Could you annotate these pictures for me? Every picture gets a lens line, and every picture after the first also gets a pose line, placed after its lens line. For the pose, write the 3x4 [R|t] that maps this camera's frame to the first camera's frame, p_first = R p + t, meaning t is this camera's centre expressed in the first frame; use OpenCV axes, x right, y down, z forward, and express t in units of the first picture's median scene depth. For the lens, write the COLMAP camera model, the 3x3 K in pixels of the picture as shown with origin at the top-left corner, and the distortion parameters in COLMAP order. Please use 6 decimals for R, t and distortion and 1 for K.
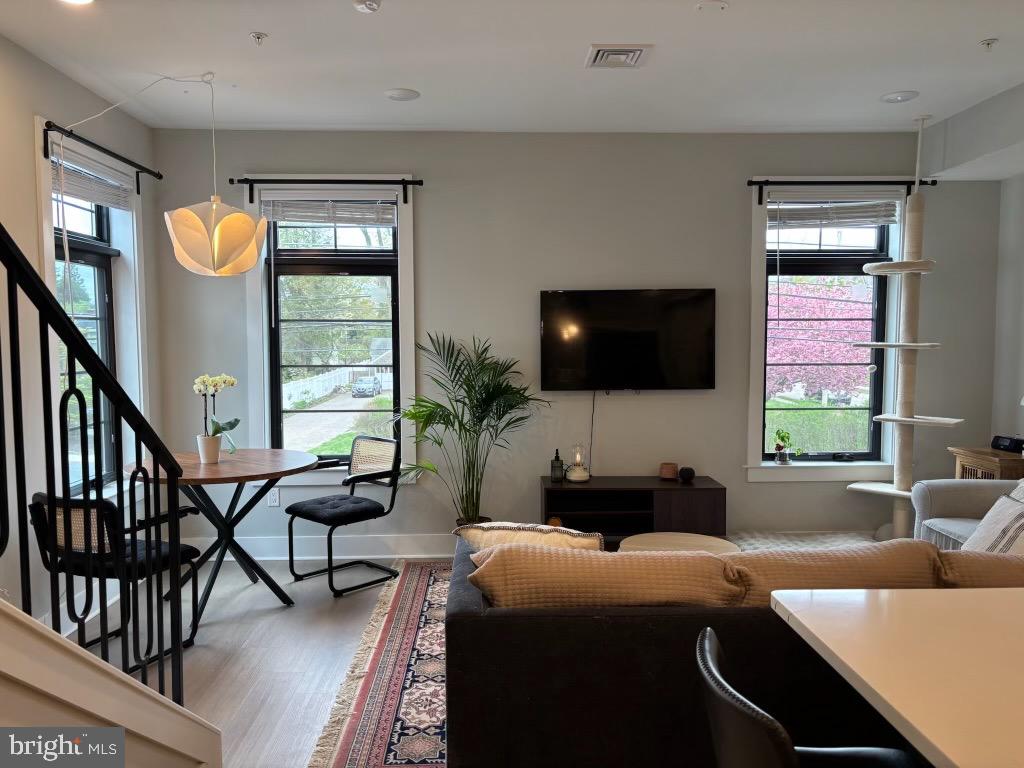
lens RADIAL K [[763.4, 0, 512.4], [0, 763.4, 388.6], [0, 0, 1]] dist [0.063685, -0.070924]
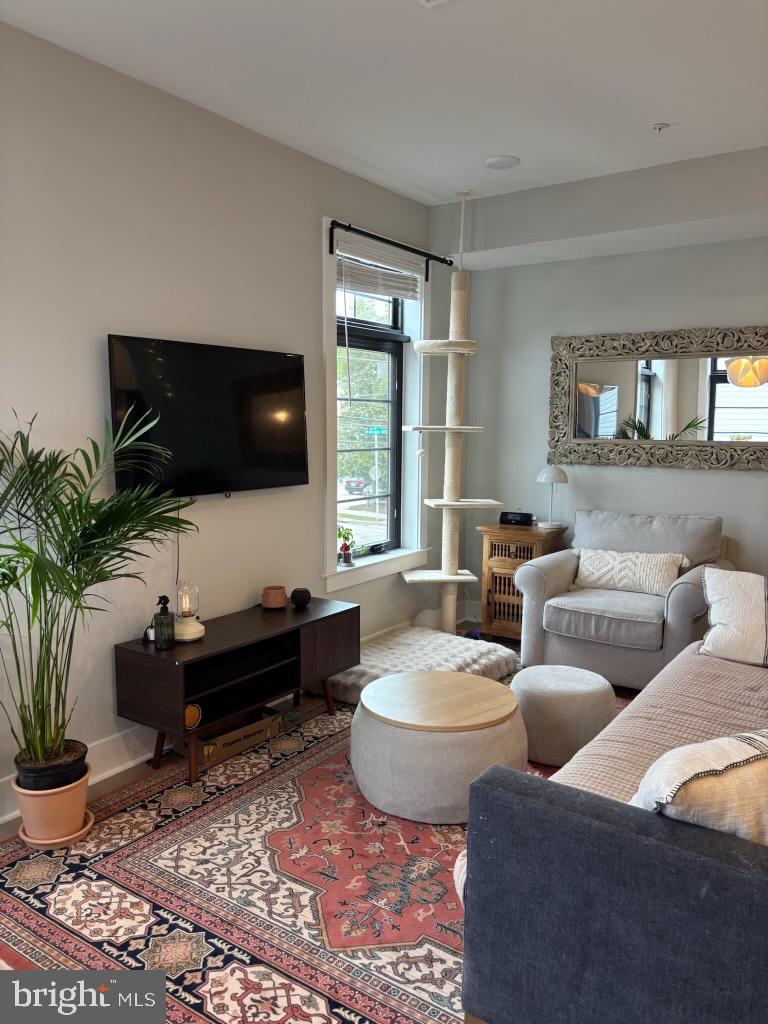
lens RADIAL K [[763.4, 0, 390.0], [0, 763.4, 515.0], [0, 0, 1]] dist [0.063685, -0.070924]
pose [[0.593606, -0.091948, 0.799486, -0.340884], [0.046651, 0.995712, 0.079878, -0.029166], [-0.803403, -0.010120, 0.595350, 0.503830]]
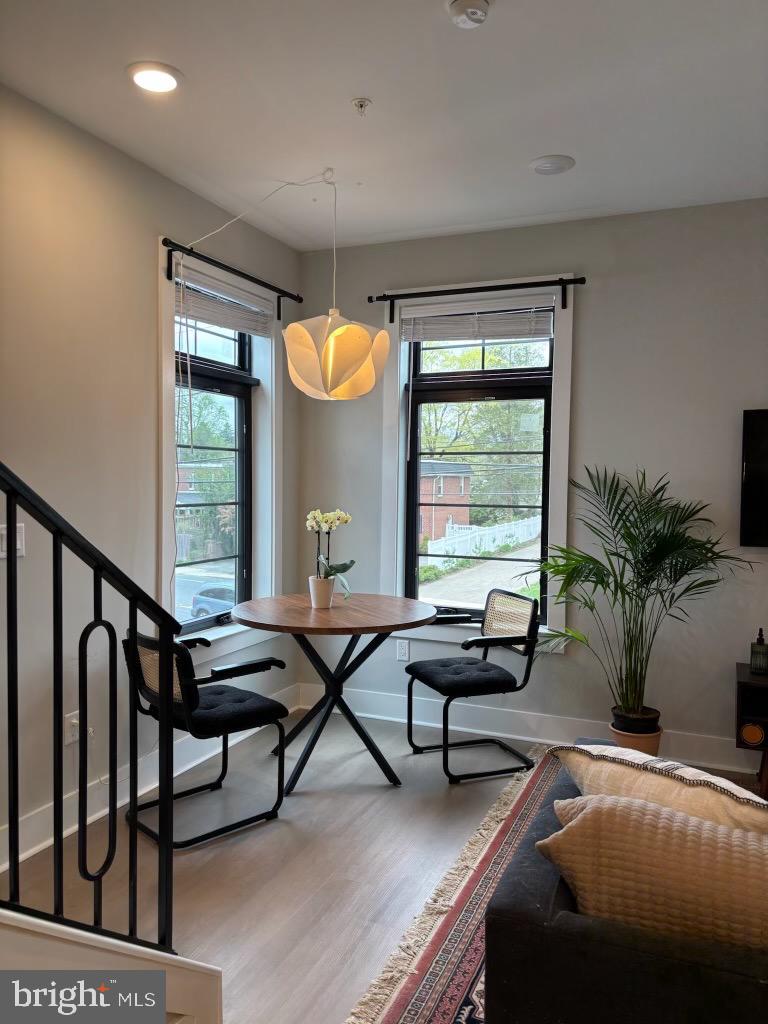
lens RADIAL K [[763.4, 0, 390.0], [0, 763.4, 515.0], [0, 0, 1]] dist [0.063685, -0.070924]
pose [[0.907957, 0.032053, -0.417836, 0.044085], [-0.042497, 0.998973, -0.015713, -0.001468], [0.416904, 0.032023, 0.908386, 0.198998]]
